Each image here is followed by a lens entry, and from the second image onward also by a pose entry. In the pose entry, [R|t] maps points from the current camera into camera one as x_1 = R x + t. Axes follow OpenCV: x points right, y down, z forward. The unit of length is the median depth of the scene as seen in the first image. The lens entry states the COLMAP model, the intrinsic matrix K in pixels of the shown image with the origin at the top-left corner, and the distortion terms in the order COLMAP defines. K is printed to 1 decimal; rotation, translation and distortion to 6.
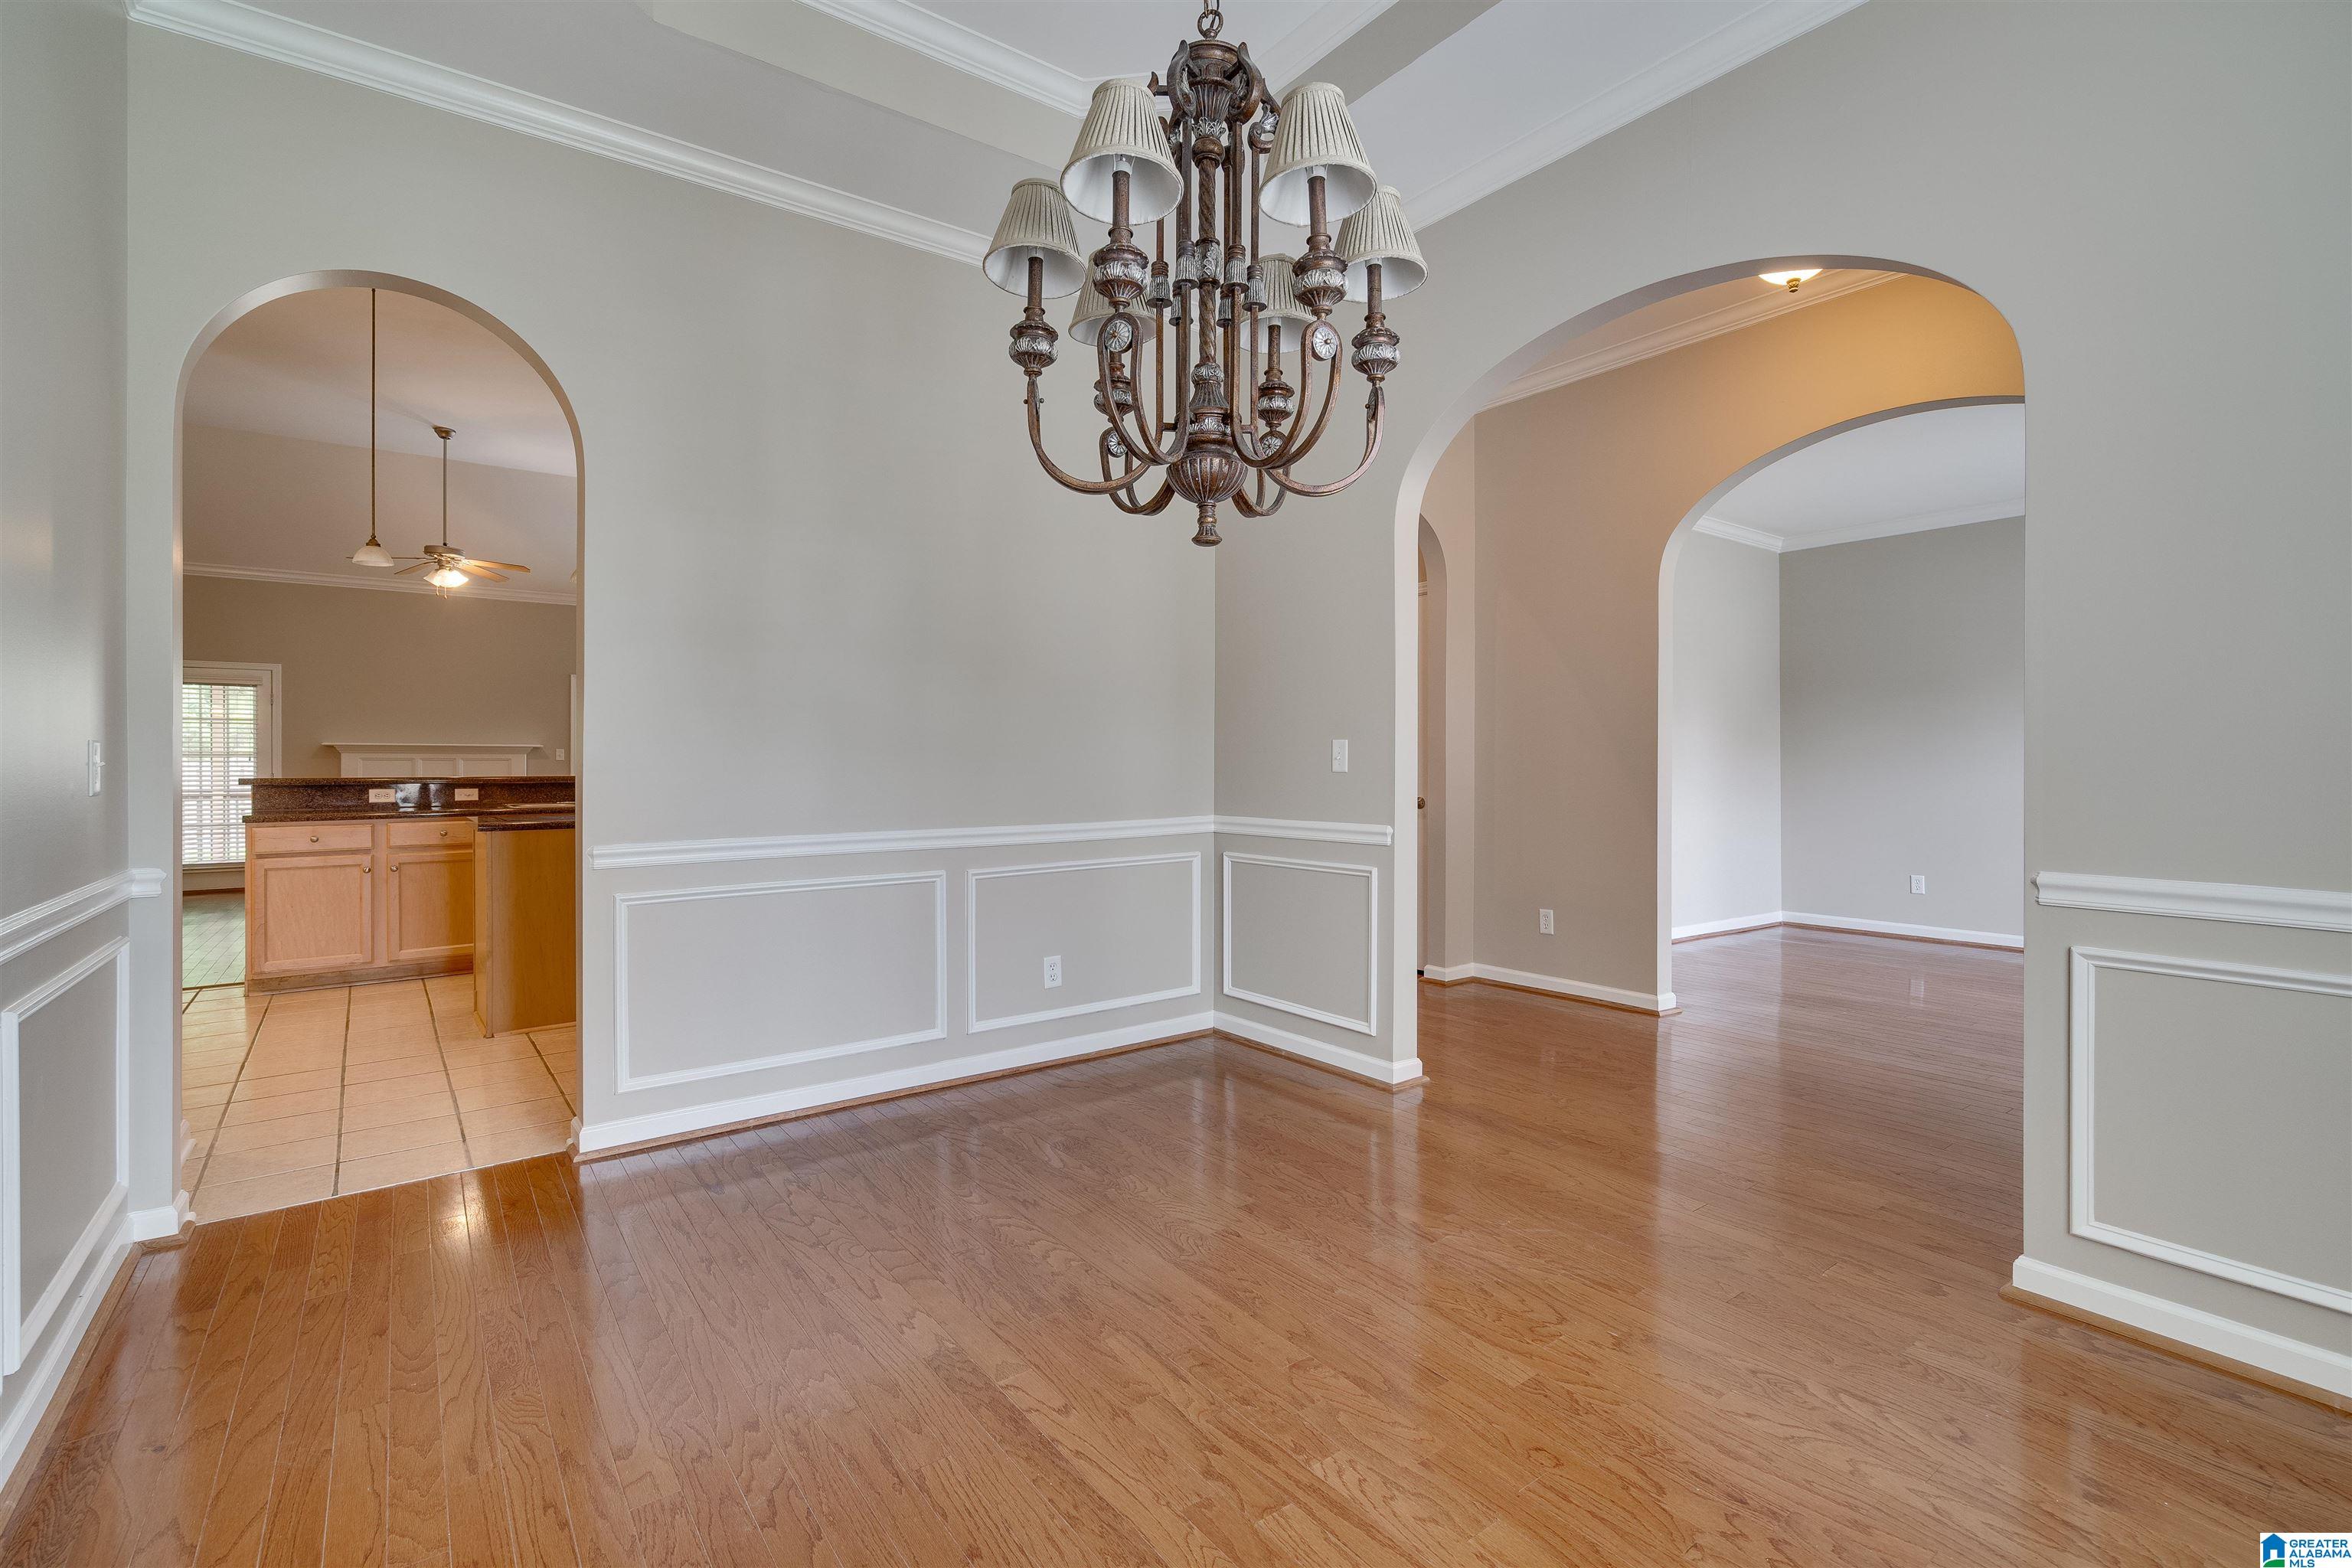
lens RADIAL K [[1079.5, 0, 1186.2], [0, 1079.5, 766.5], [0, 0, 1]] dist [-0.000876, -0.000330]
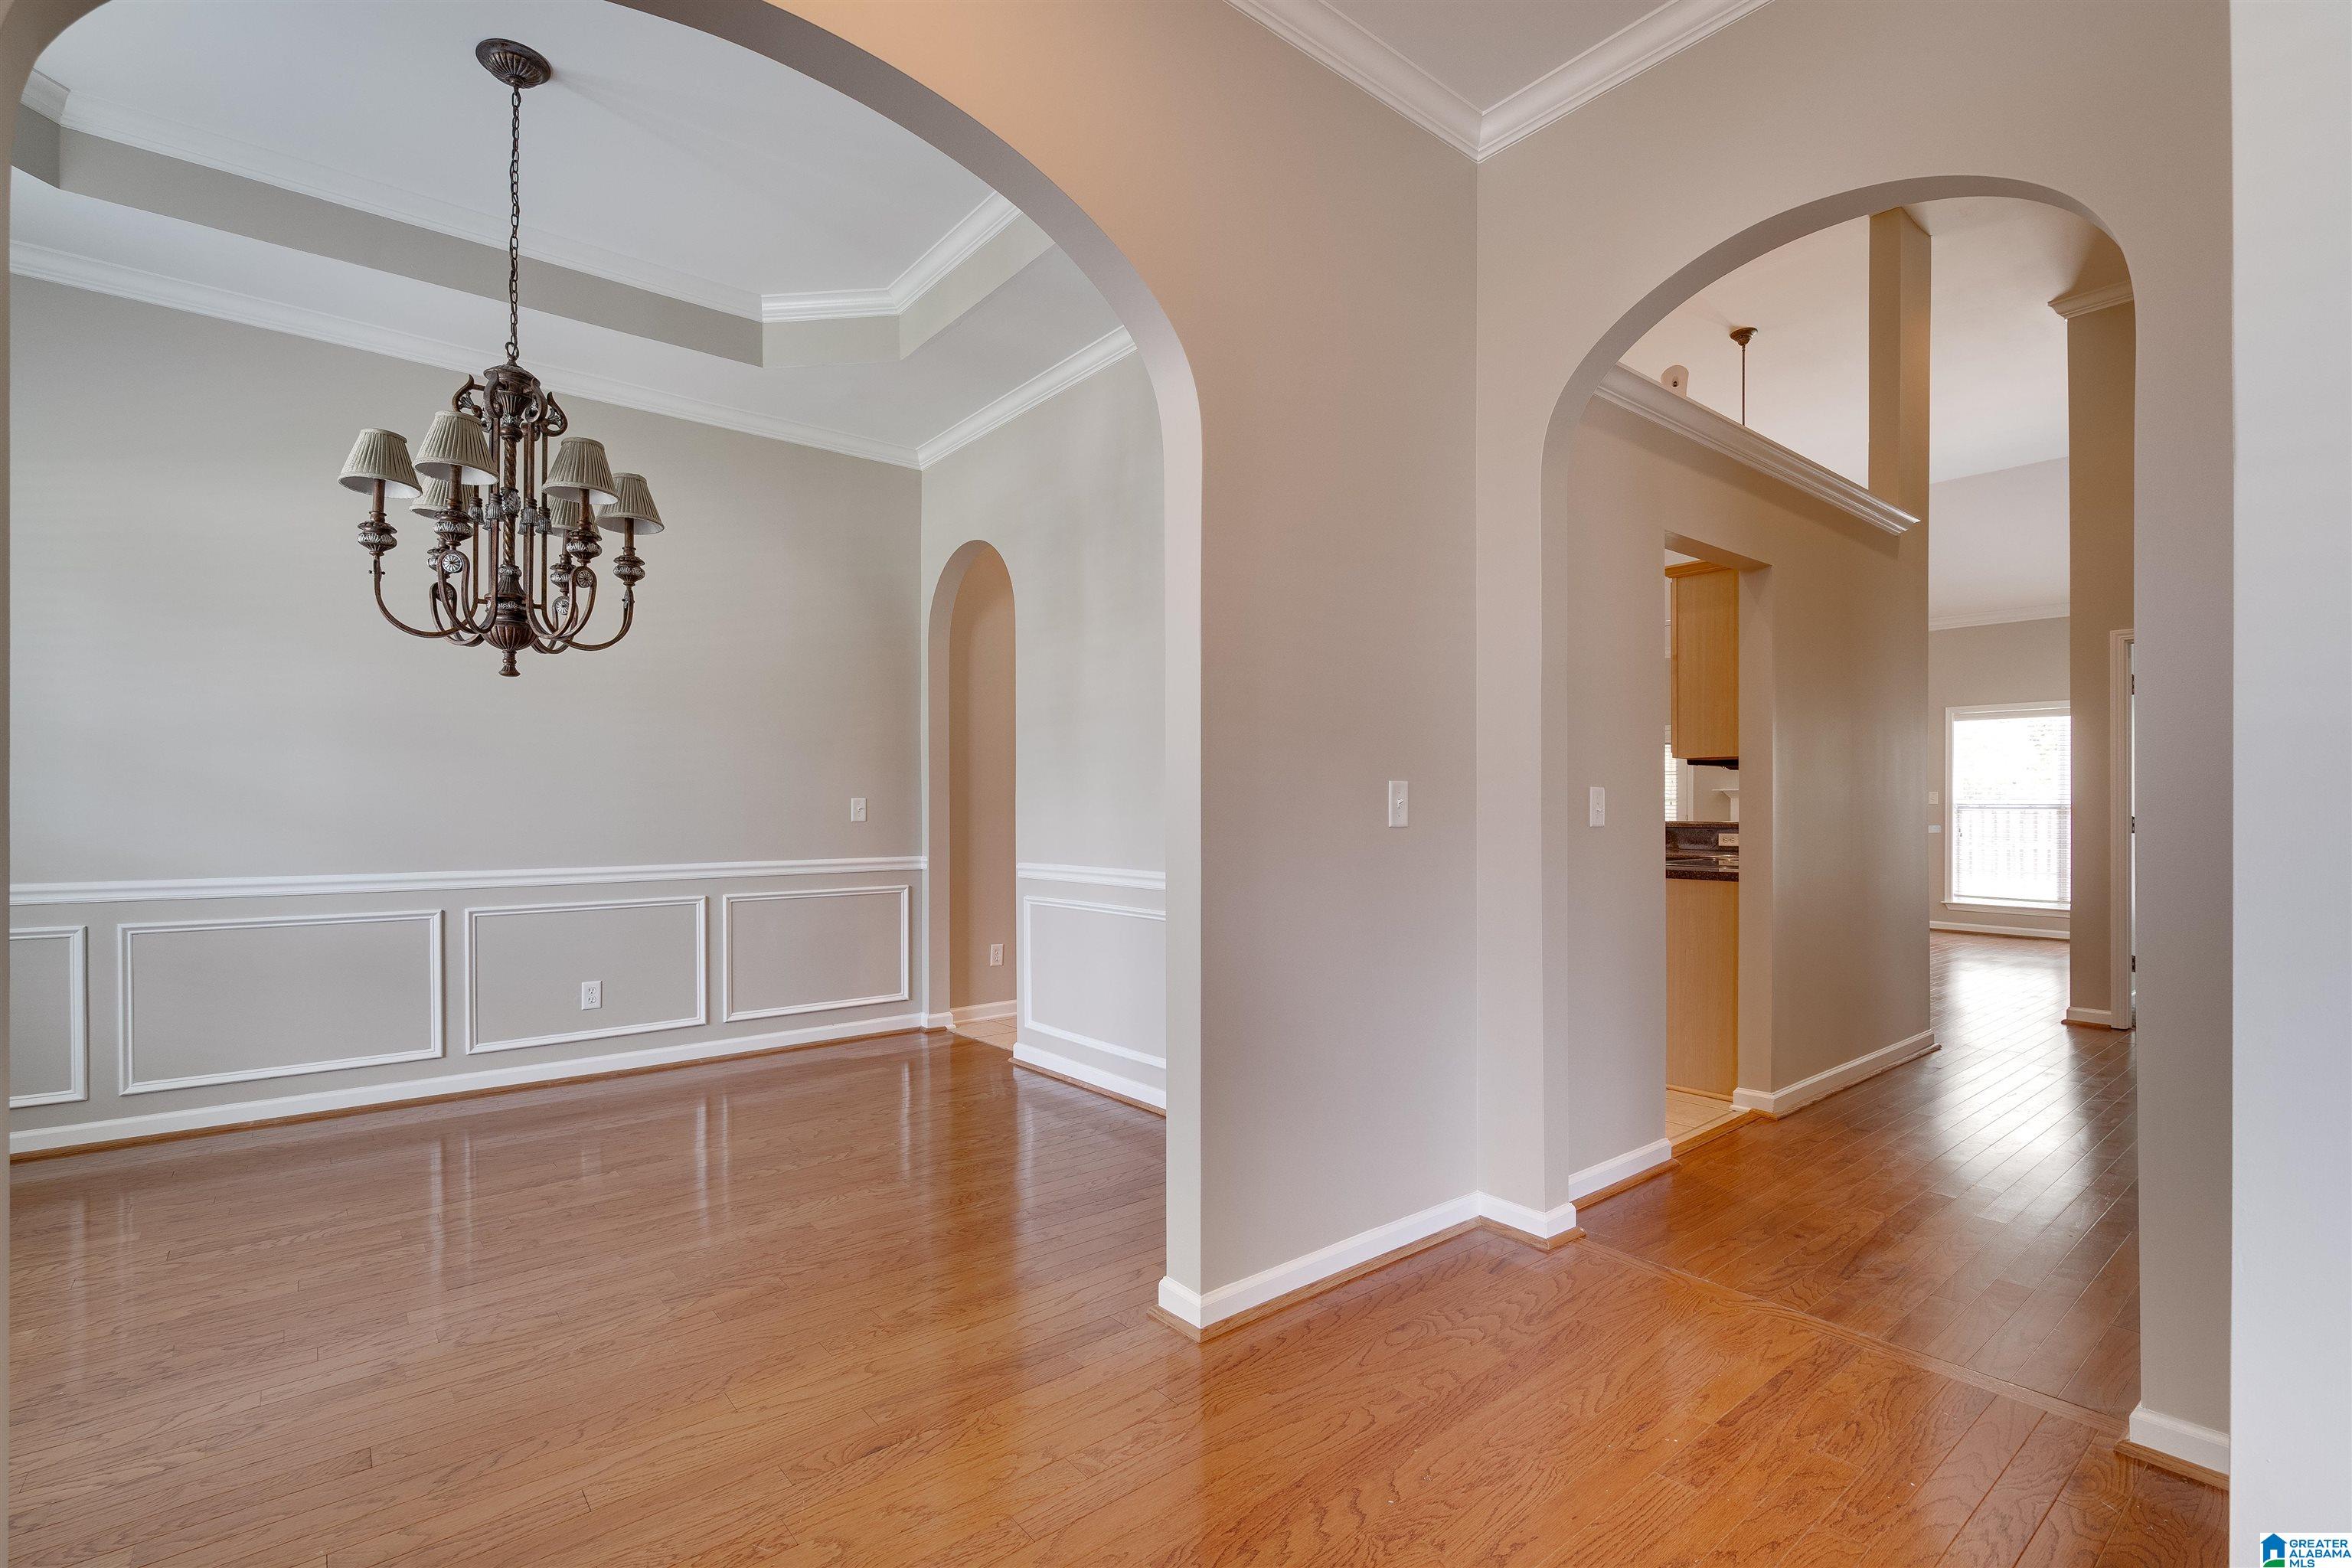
lens RADIAL K [[1057.7, 0, 1174.1], [0, 1057.7, 797.8], [0, 0, 1]] dist [-0.001561, 0.000179]
pose [[0.040777, -0.005381, -0.999154, 1.059874], [-0.007856, 0.999953, -0.005706, -0.016866], [0.999137, 0.008082, 0.040733, 1.238231]]
